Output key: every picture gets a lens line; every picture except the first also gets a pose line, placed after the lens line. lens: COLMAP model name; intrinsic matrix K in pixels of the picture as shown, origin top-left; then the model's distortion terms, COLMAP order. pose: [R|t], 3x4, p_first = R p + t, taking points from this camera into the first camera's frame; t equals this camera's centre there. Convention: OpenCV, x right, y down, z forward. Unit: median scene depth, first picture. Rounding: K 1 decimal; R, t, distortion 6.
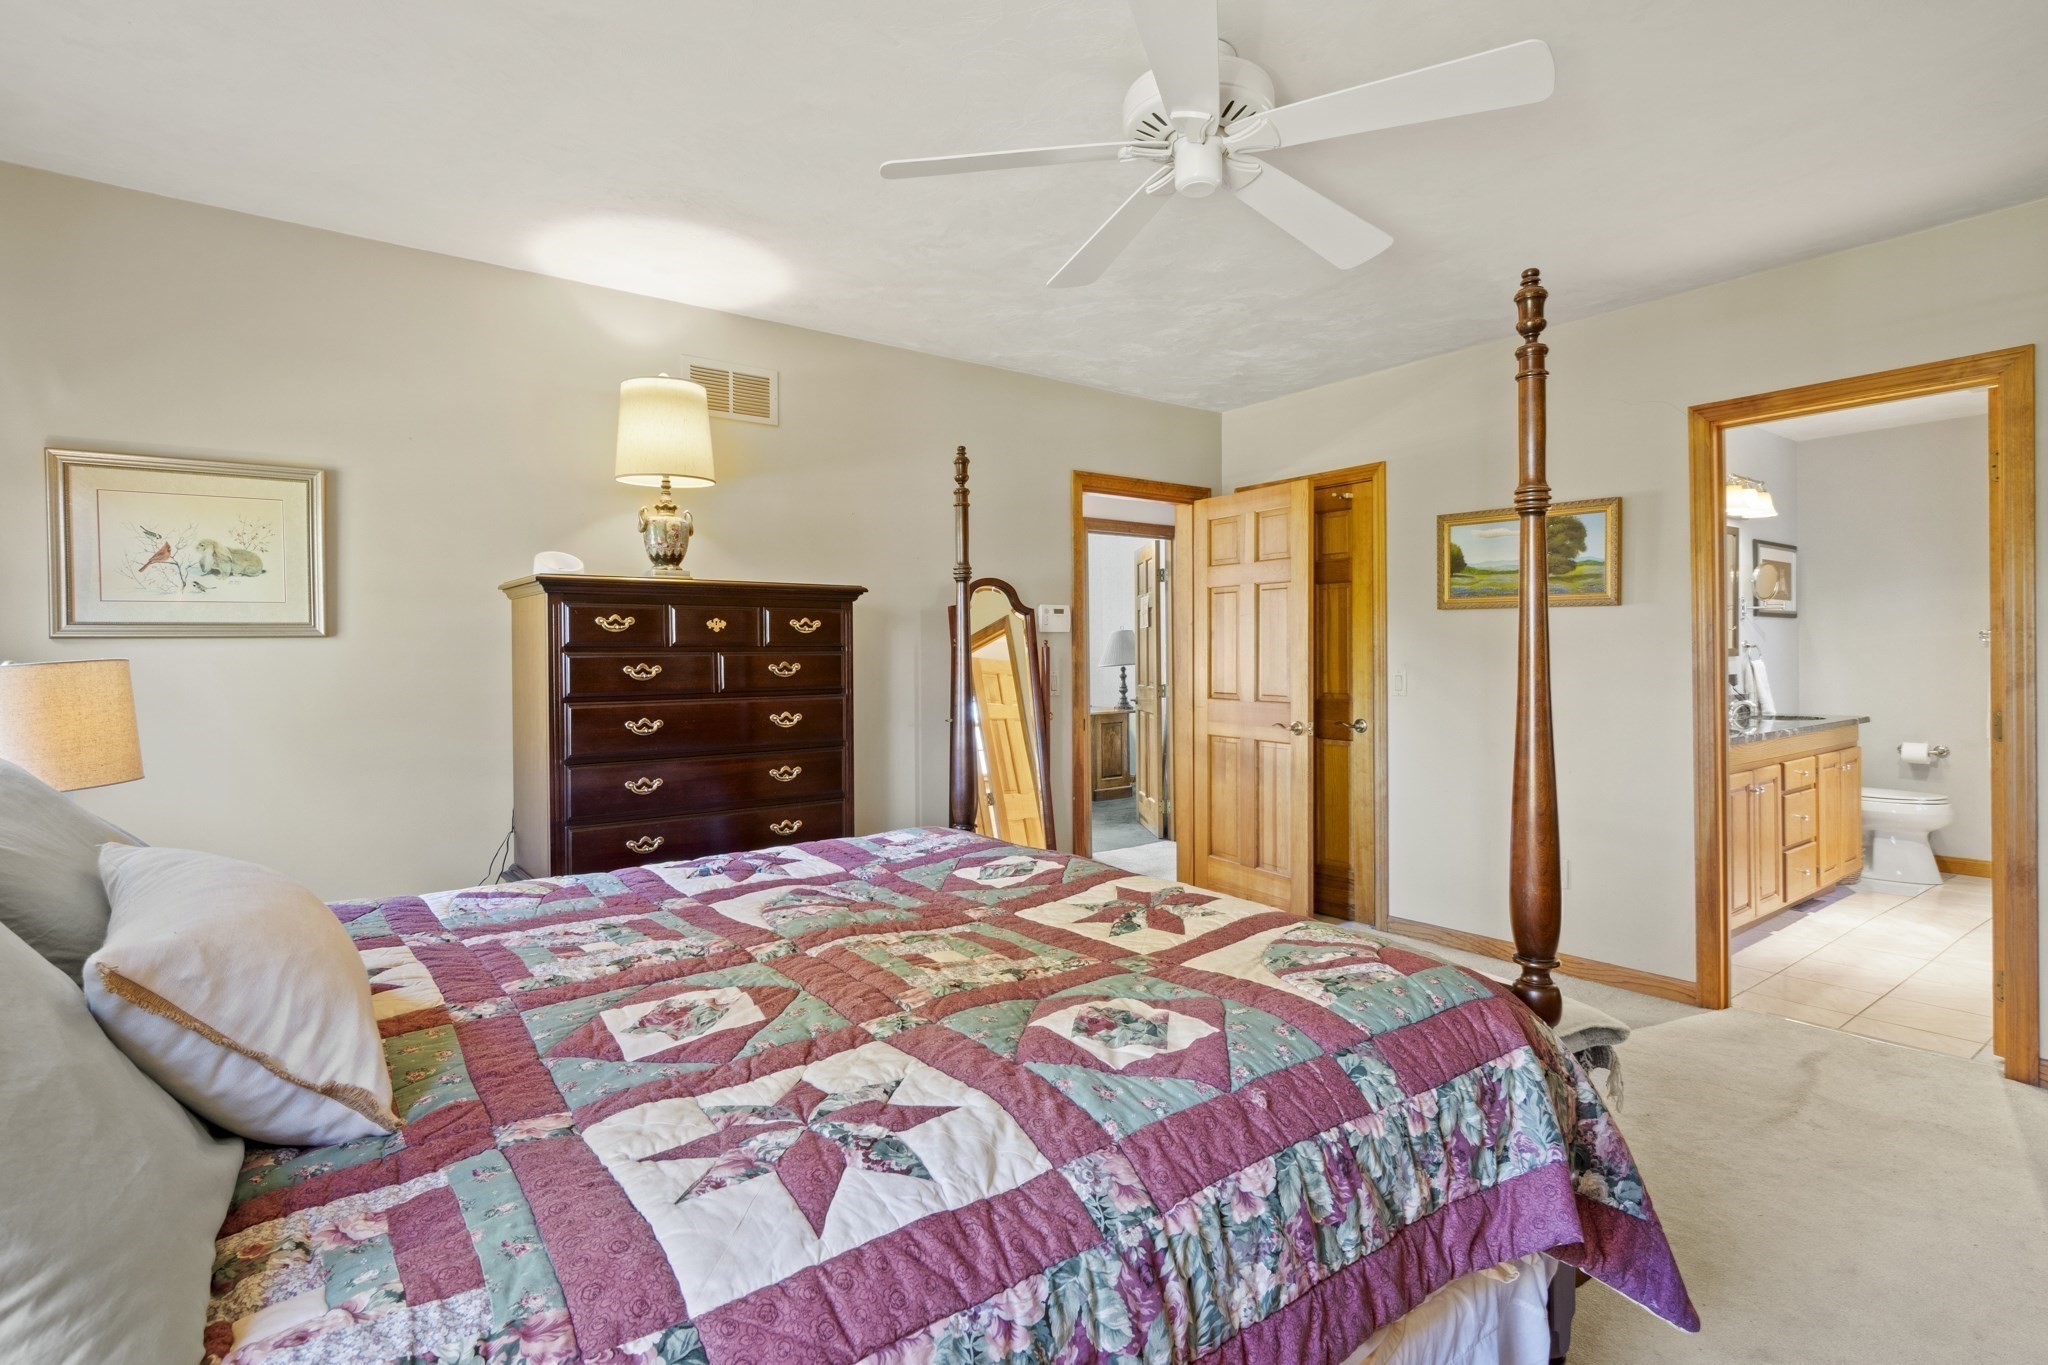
lens RADIAL K [[1004.0, 0, 1034.5], [0, 1004.0, 665.8], [0, 0, 1]] dist [-0.001999, 0.000151]
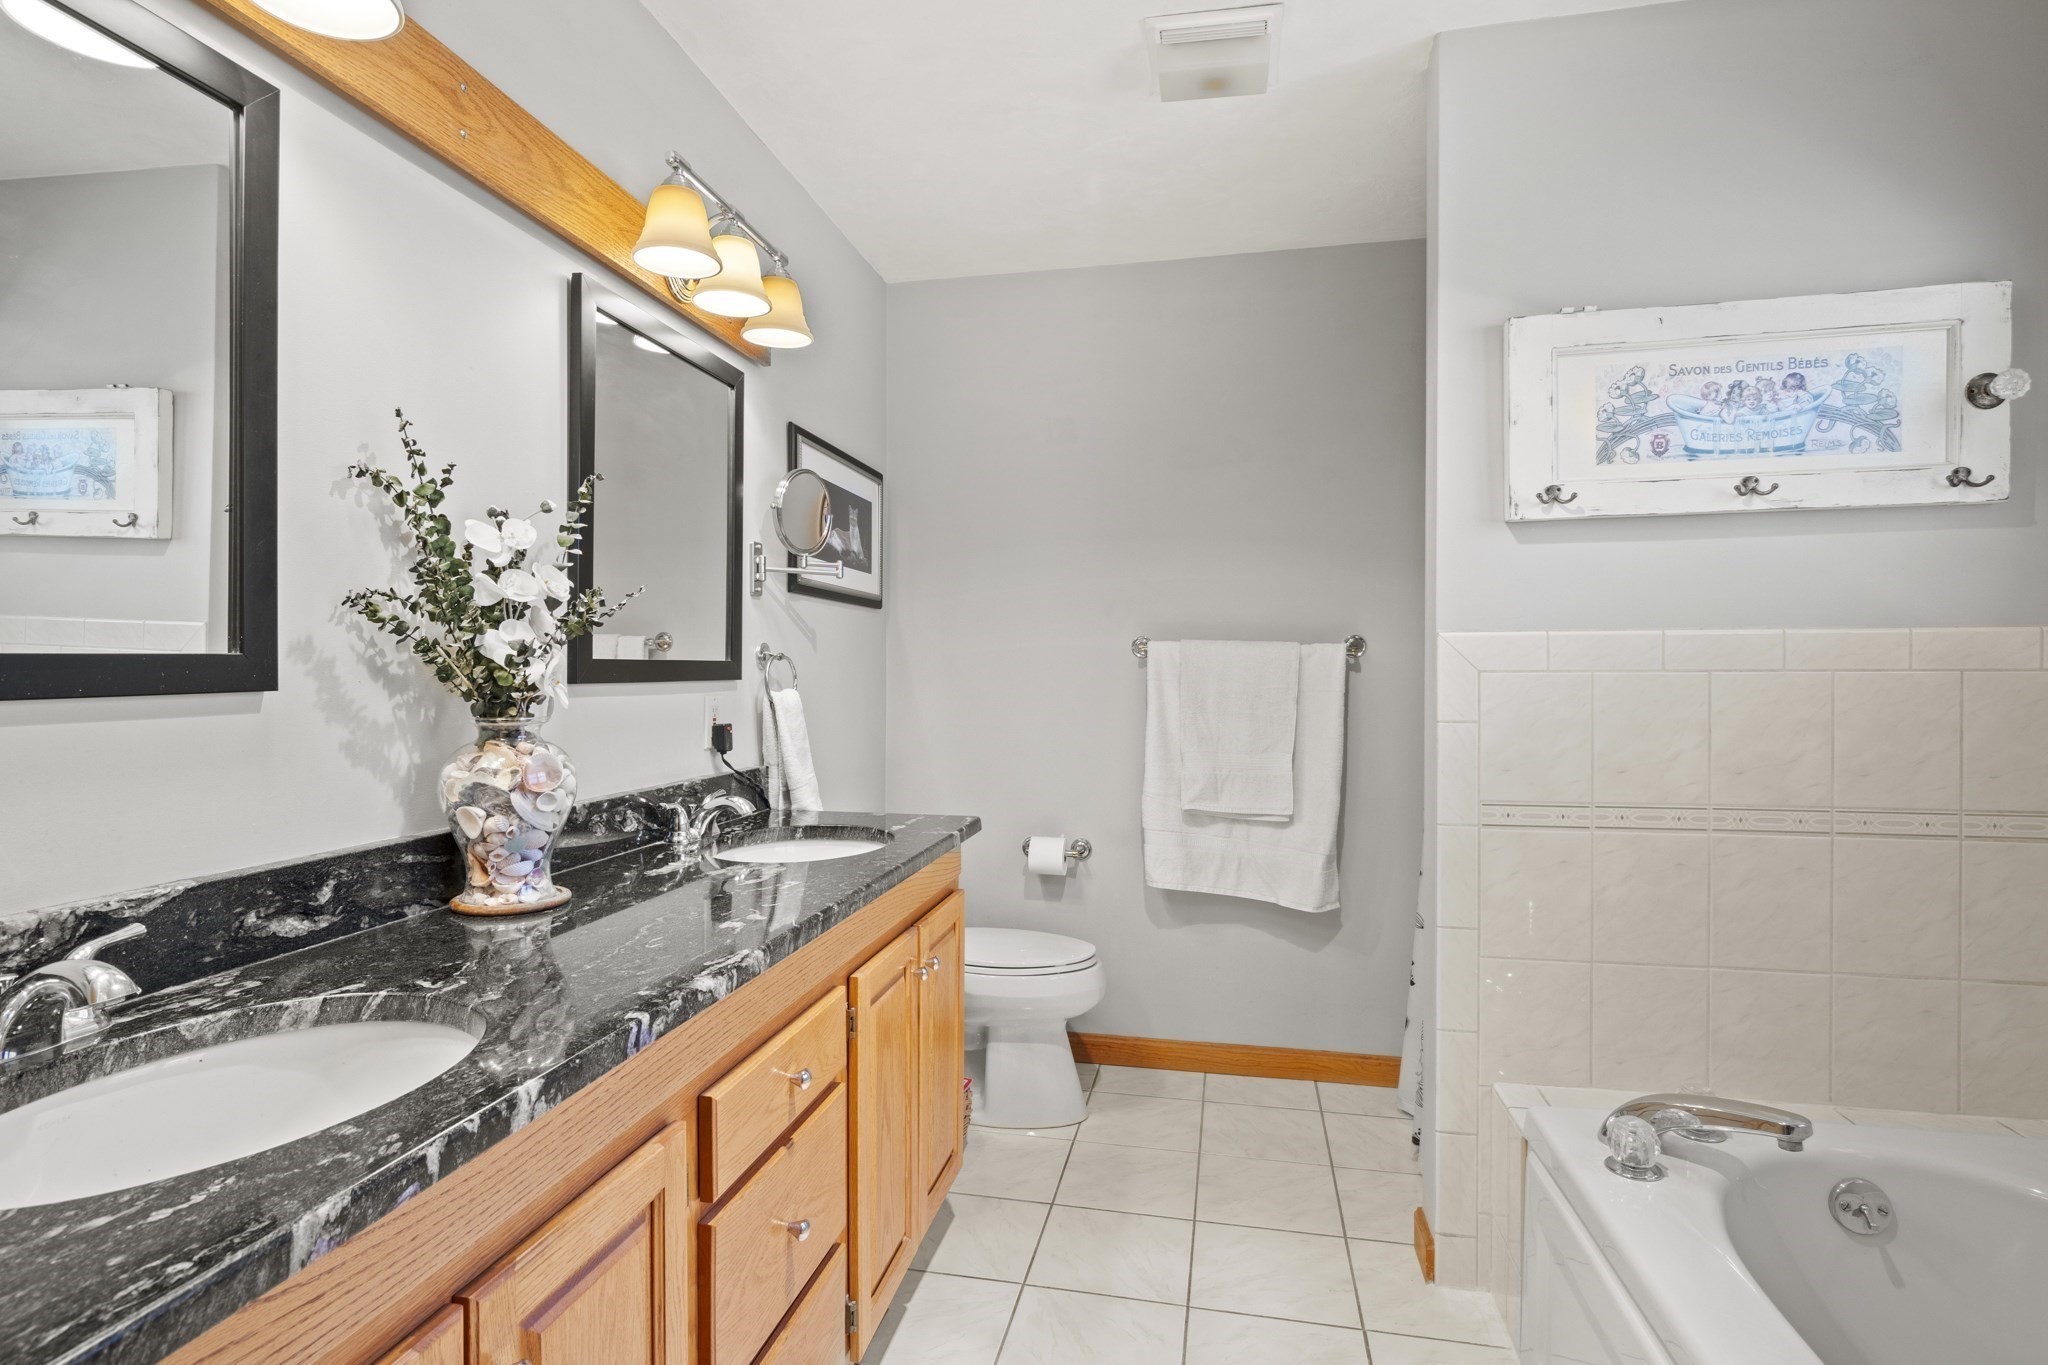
lens RADIAL K [[1004.0, 0, 1024.4], [0, 1004.0, 682.2], [0, 0, 1]] dist [-0.001999, 0.000151]
pose [[0.749239, 0.009195, 0.662236, 0.500106], [-0.008841, 0.999953, -0.003882, -0.007328], [-0.662241, -0.002947, 0.749285, 0.592203]]
